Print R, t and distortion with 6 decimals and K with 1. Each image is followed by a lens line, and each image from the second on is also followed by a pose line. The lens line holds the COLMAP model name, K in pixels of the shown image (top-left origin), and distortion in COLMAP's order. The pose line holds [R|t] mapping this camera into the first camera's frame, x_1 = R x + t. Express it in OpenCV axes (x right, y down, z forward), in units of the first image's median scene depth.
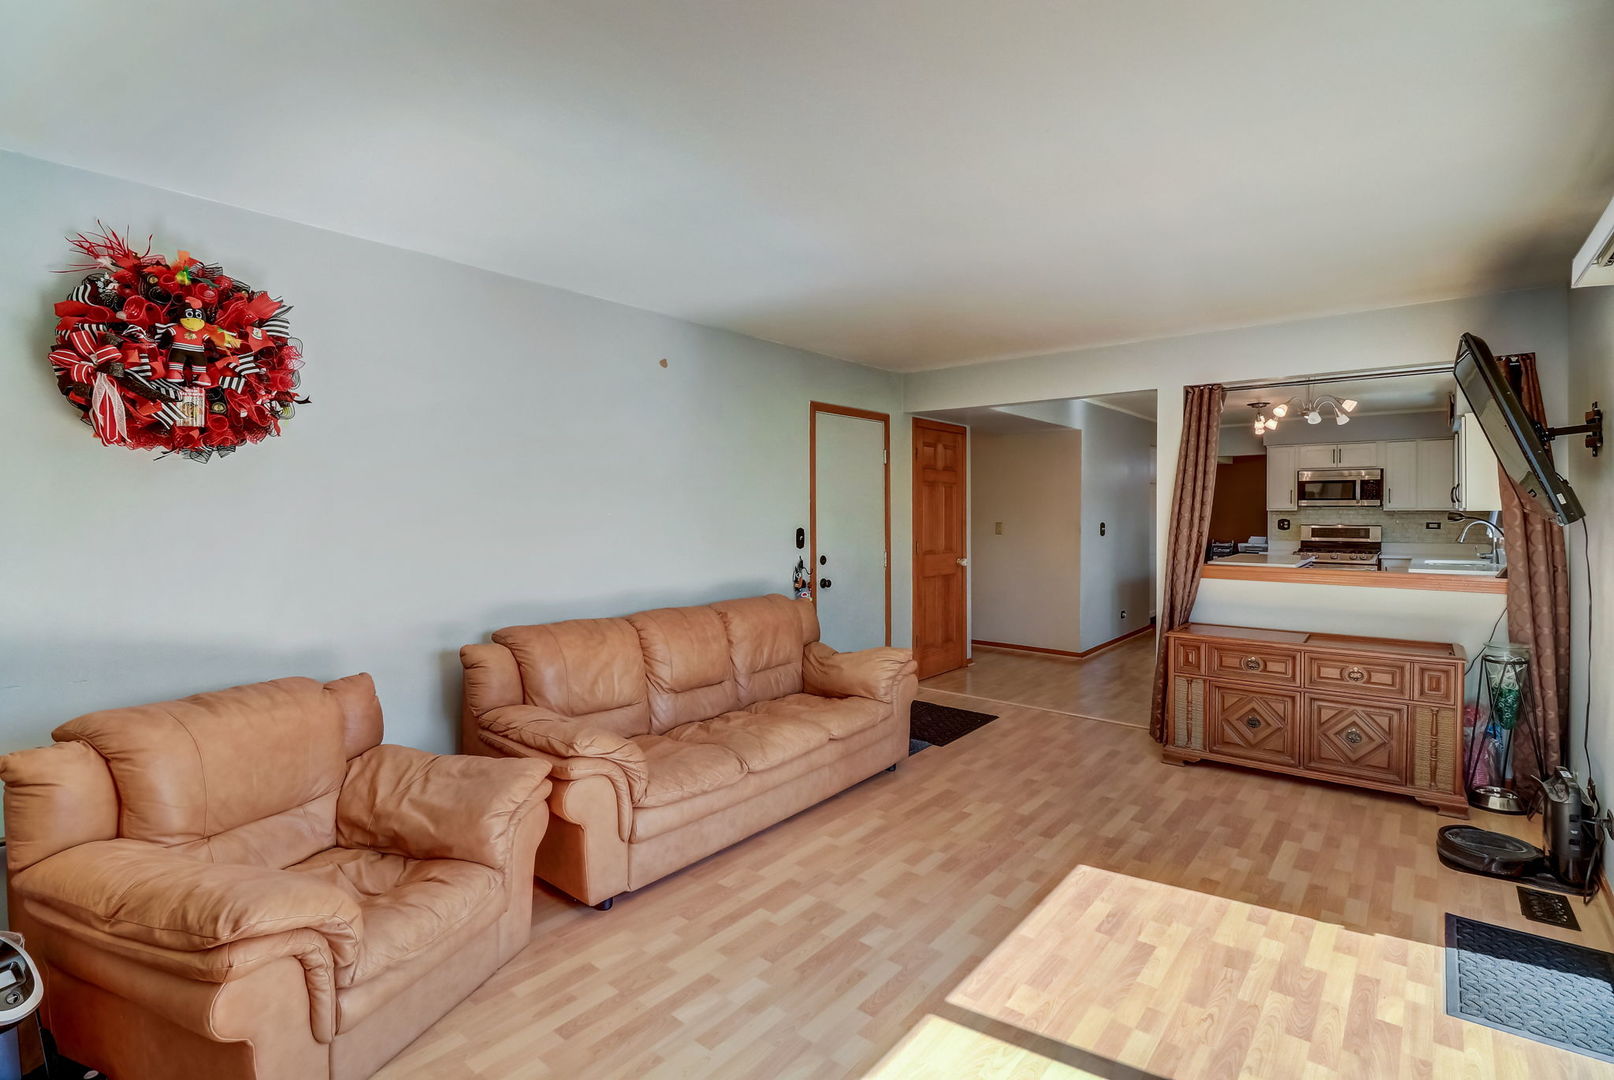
lens RADIAL K [[747.6, 0, 795.6], [0, 747.6, 538.5], [0, 0, 1]] dist [-0.003655, -0.010158]
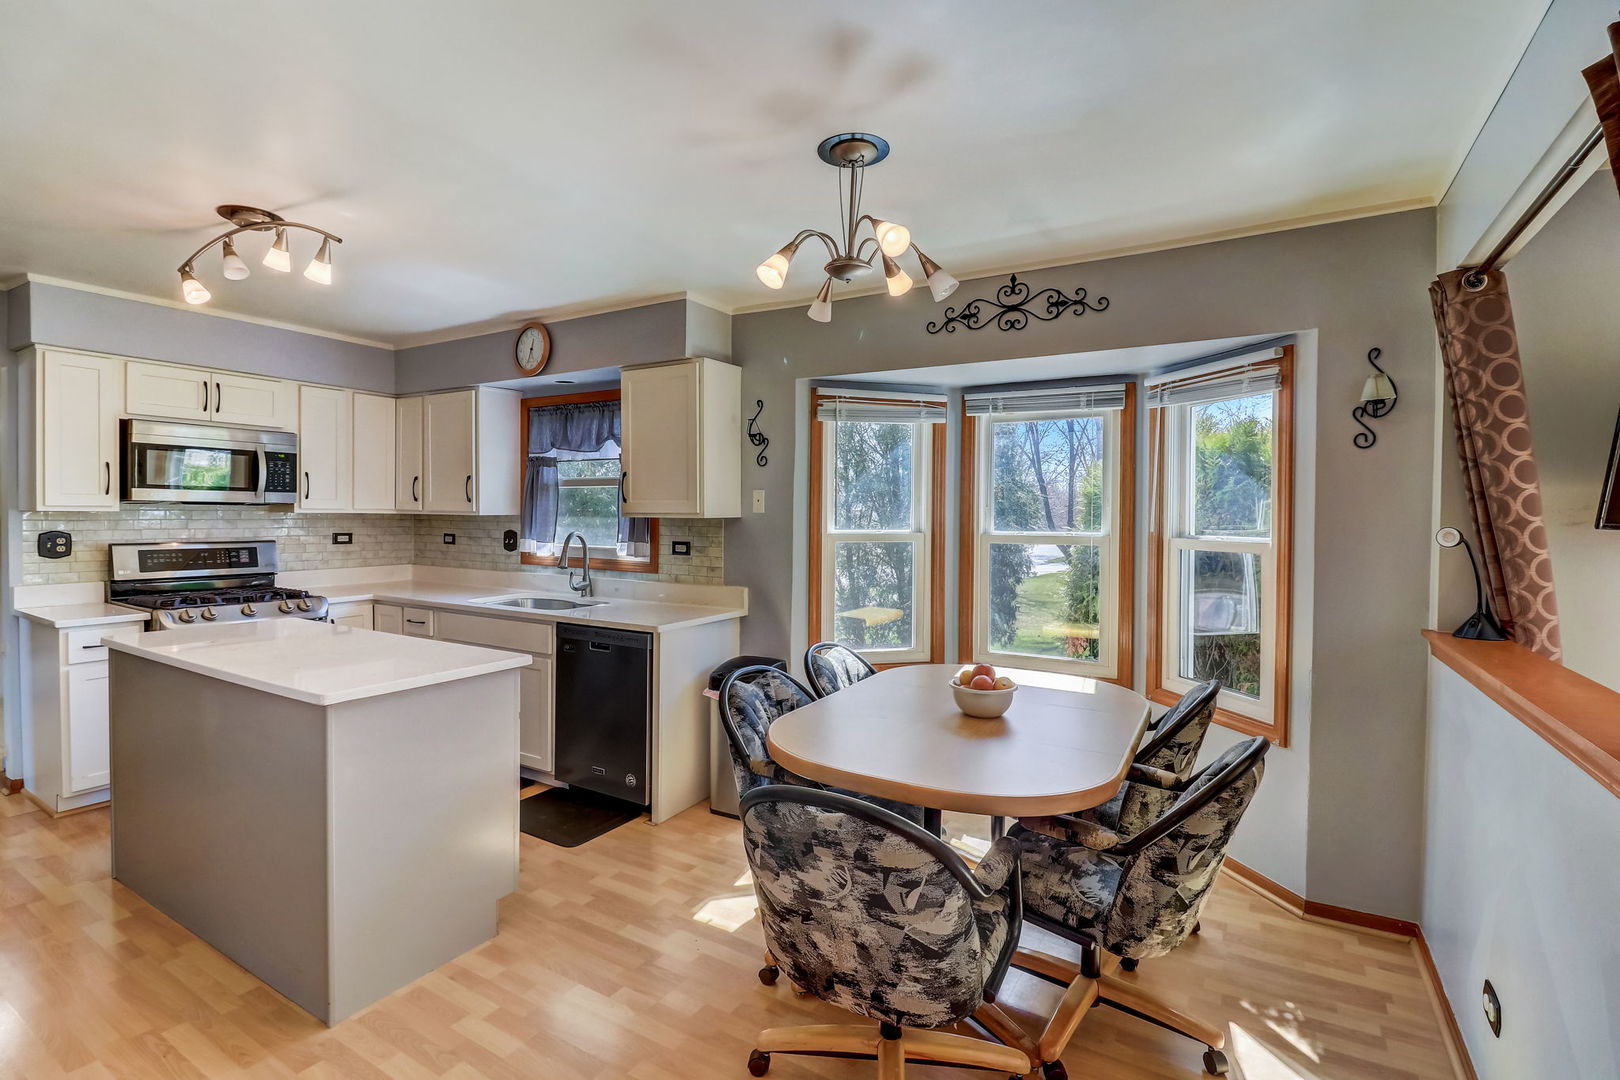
lens RADIAL K [[750.4, 0, 808.6], [0, 750.4, 529.2], [0, 0, 1]] dist [-0.003655, -0.010158]
pose [[-0.162916, -0.019120, 0.986455, 0.477331], [0.027541, 0.999334, 0.023918, -0.067901], [-0.986256, 0.031064, -0.162281, 1.715330]]
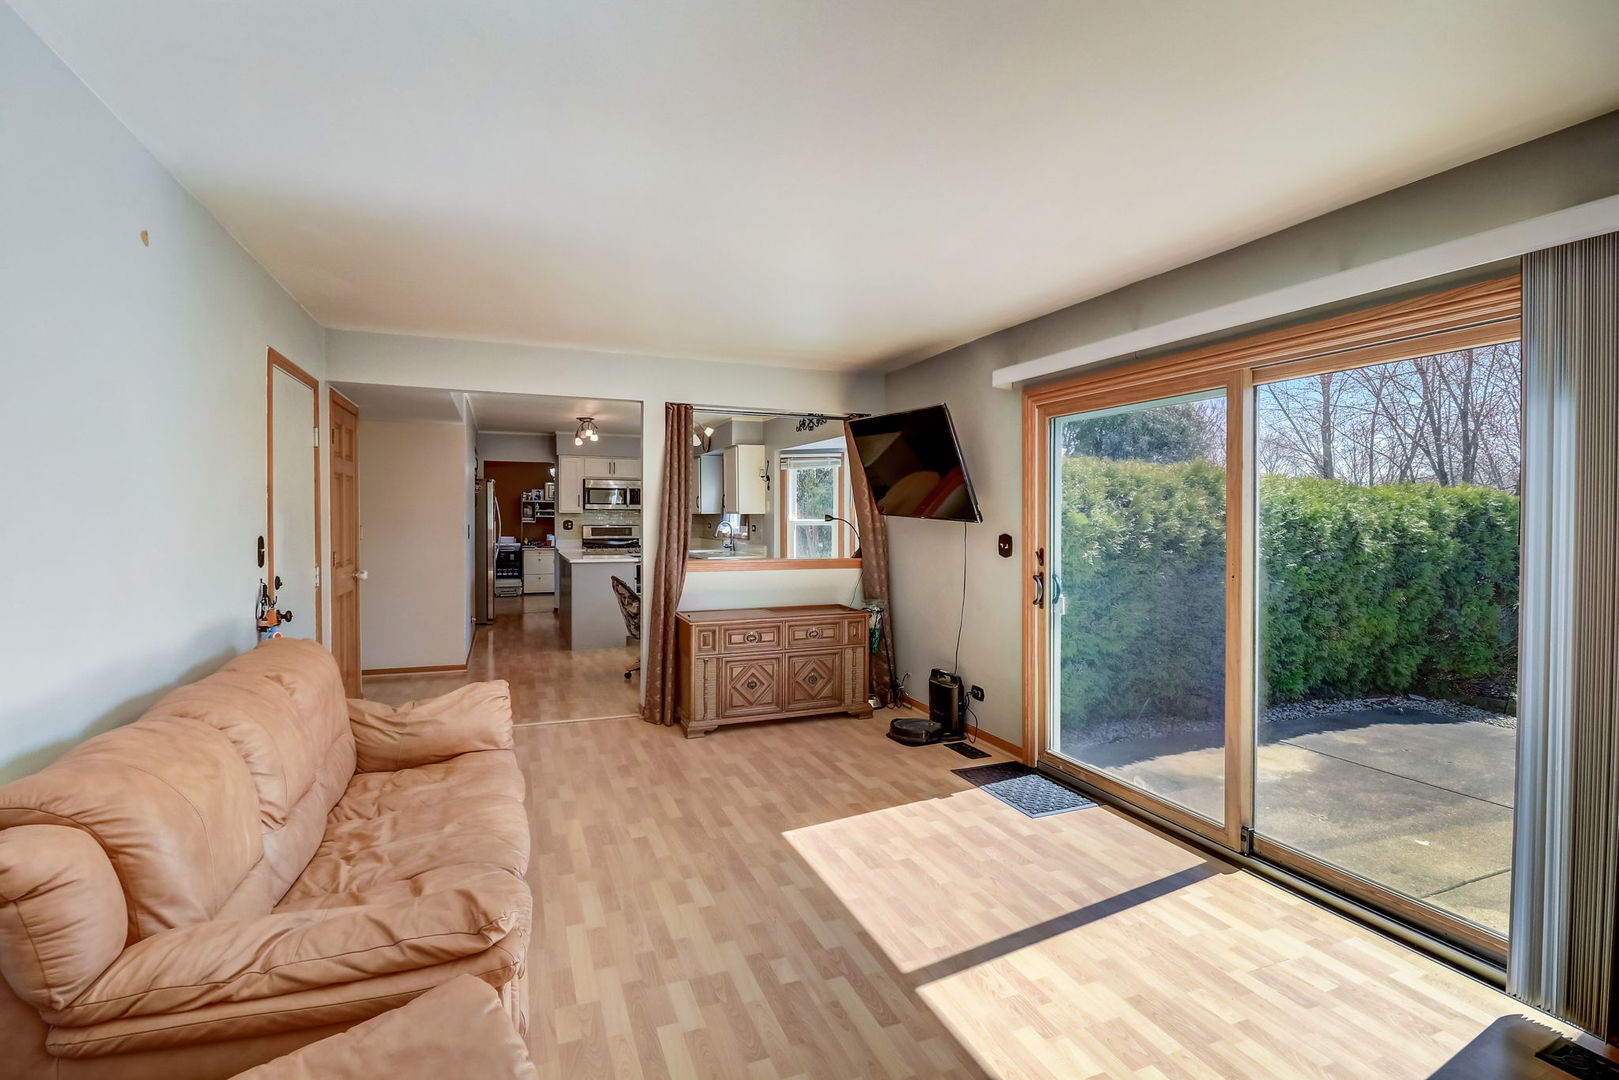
lens RADIAL K [[749.9, 0, 797.0], [0, 749.9, 532.7], [0, 0, 1]] dist [-0.003655, -0.010158]
pose [[0.475554, -0.017772, 0.879507, -0.494654], [0.027127, 0.999617, 0.005531, -0.011446], [-0.879268, 0.021228, 0.475853, 0.380290]]
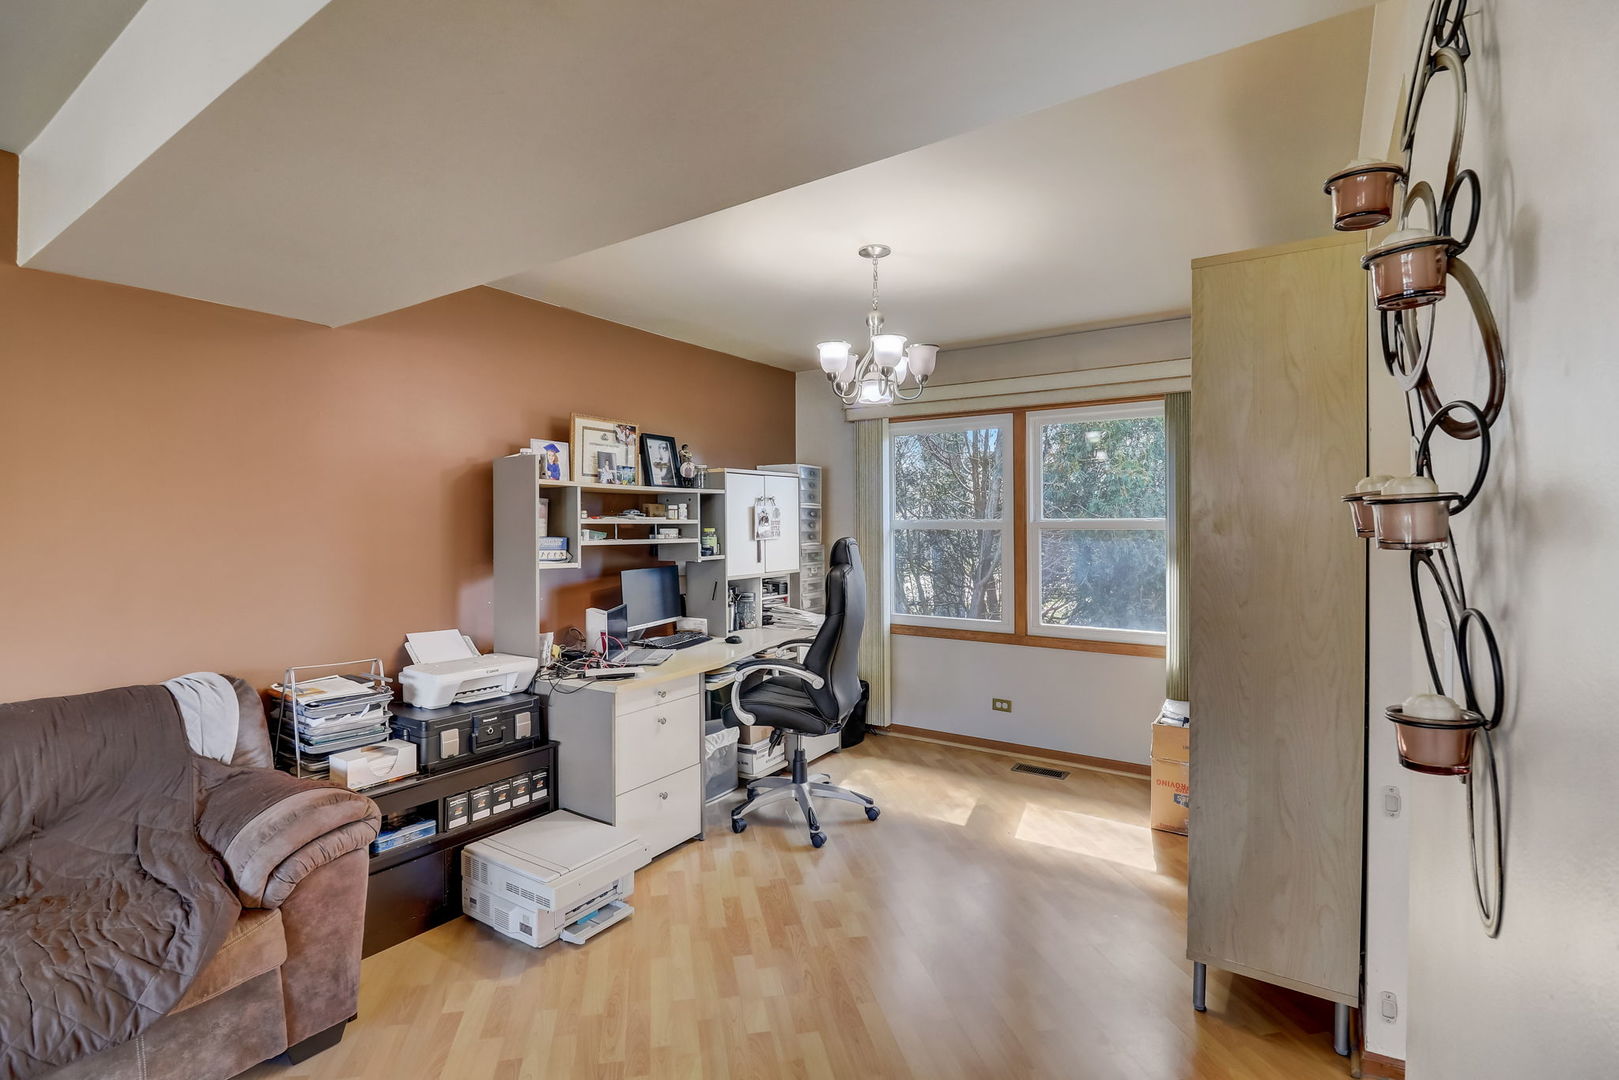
lens RADIAL K [[749.9, 0, 812.9], [0, 749.9, 523.7], [0, 0, 1]] dist [-0.003655, -0.010158]
pose [[-0.112126, 0.000859, 0.993694, 1.219700], [0.042119, 0.999105, 0.003889, -0.126458], [-0.992801, 0.042290, -0.112062, 3.160914]]
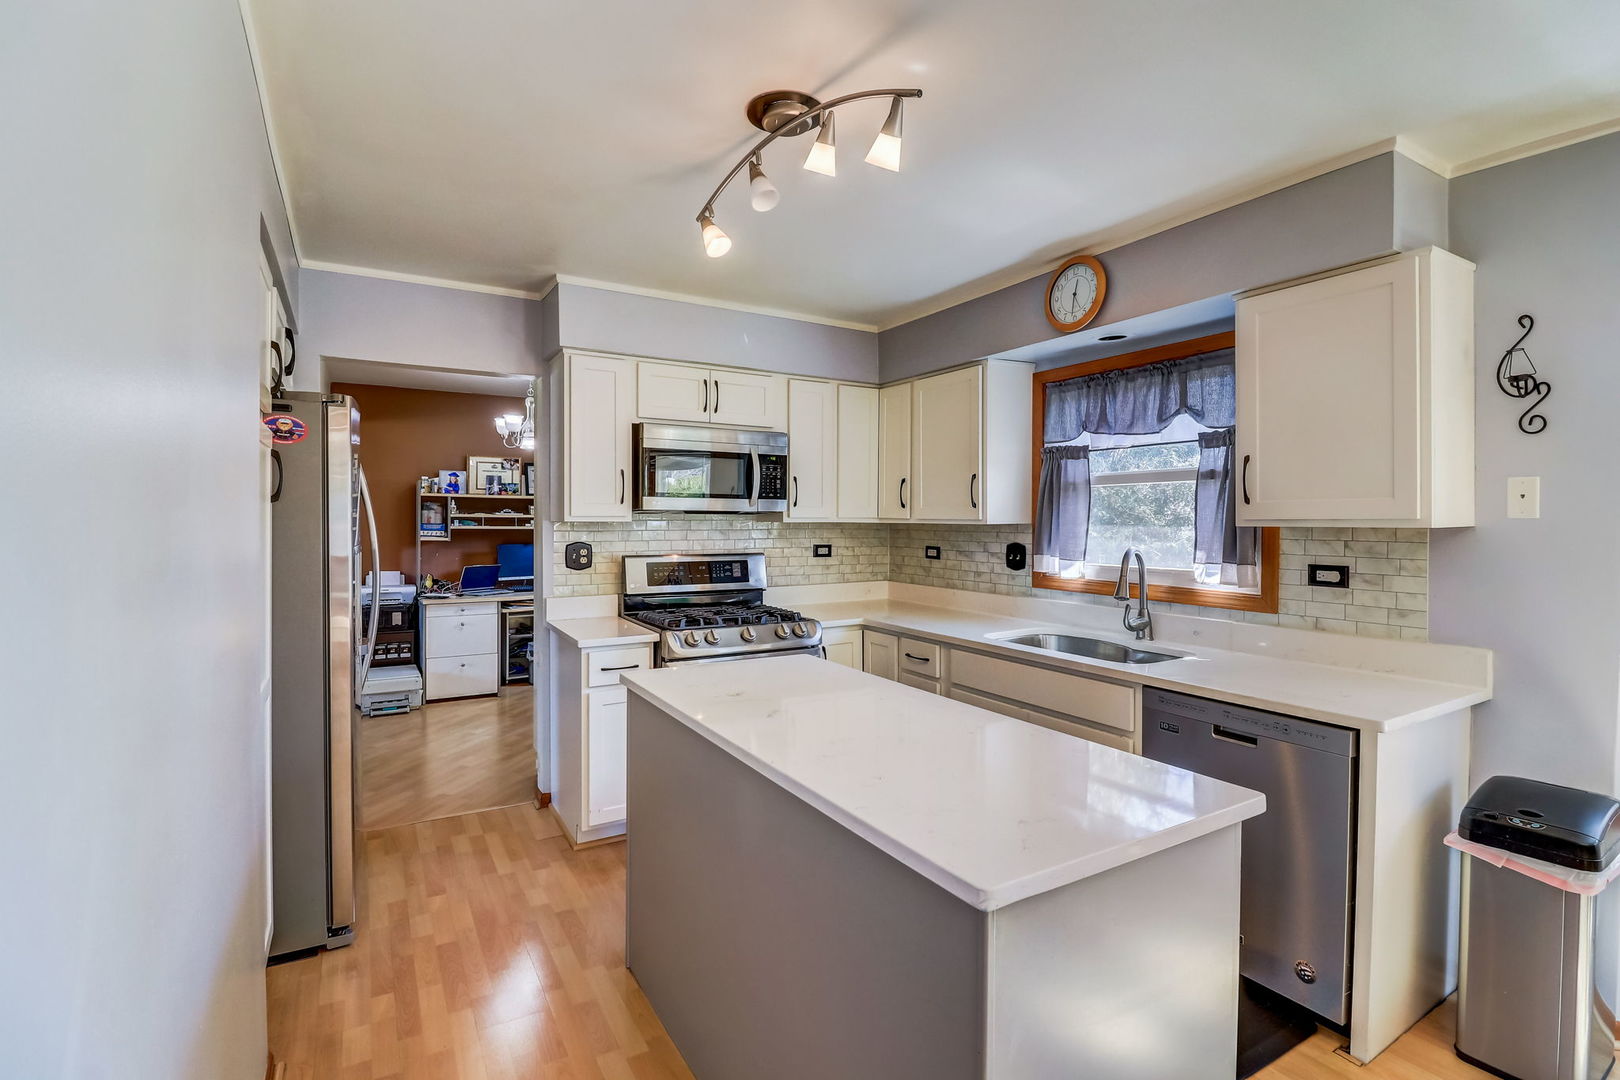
lens RADIAL K [[750.4, 0, 812.3], [0, 750.4, 529.7], [0, 0, 1]] dist [-0.003655, -0.010158]
pose [[0.324519, -0.009486, 0.945832, 0.817075], [0.031720, 0.999496, -0.000859, -0.075969], [-0.945347, 0.030281, 0.324656, 1.962616]]
